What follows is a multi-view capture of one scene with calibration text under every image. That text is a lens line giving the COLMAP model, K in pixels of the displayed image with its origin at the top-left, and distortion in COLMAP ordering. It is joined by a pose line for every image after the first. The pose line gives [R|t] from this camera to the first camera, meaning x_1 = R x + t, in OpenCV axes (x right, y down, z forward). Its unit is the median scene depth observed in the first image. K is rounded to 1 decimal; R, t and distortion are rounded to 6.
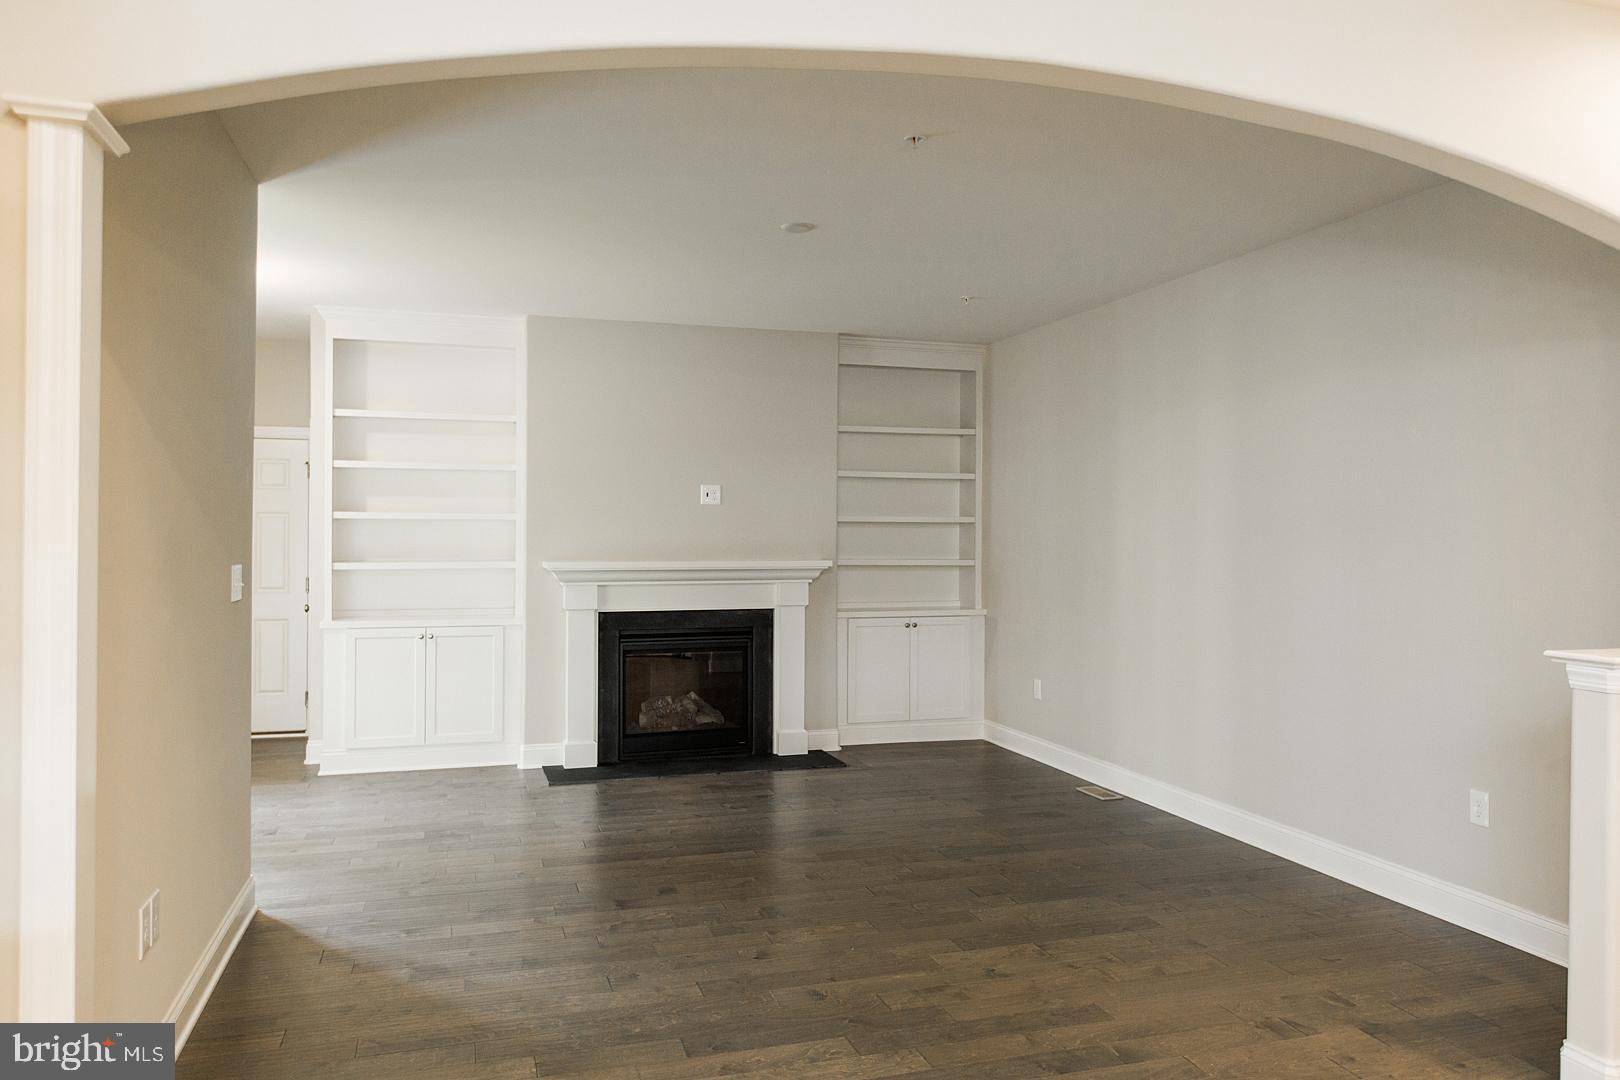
lens RADIAL K [[1159.0, 0, 811.3], [0, 1159.0, 530.5], [0, 0, 1]] dist [0.010107, 0.007527]
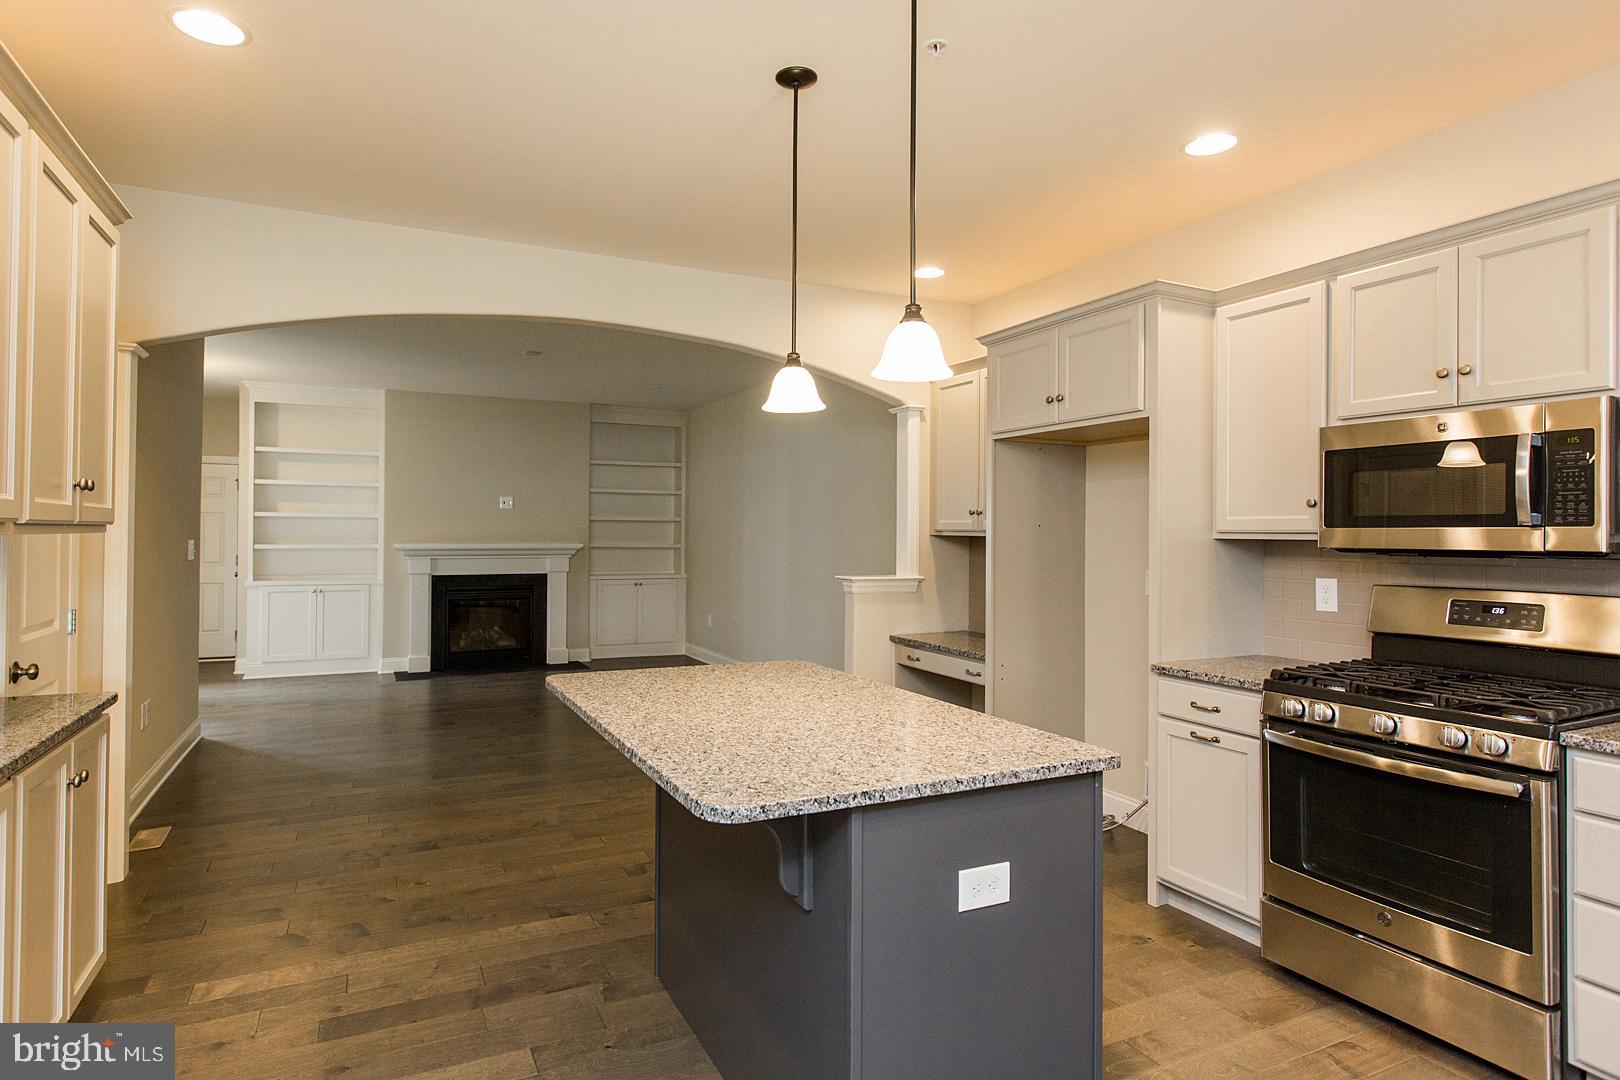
lens RADIAL K [[882.1, 0, 782.7], [0, 882.1, 527.6], [0, 0, 1]] dist [-0.000148, 0.002618]
pose [[0.990319, 0.002883, 0.138780, 0.128393], [-0.002317, 0.999988, -0.004238, 0.008322], [-0.138790, 0.003875, 0.990314, -0.276640]]
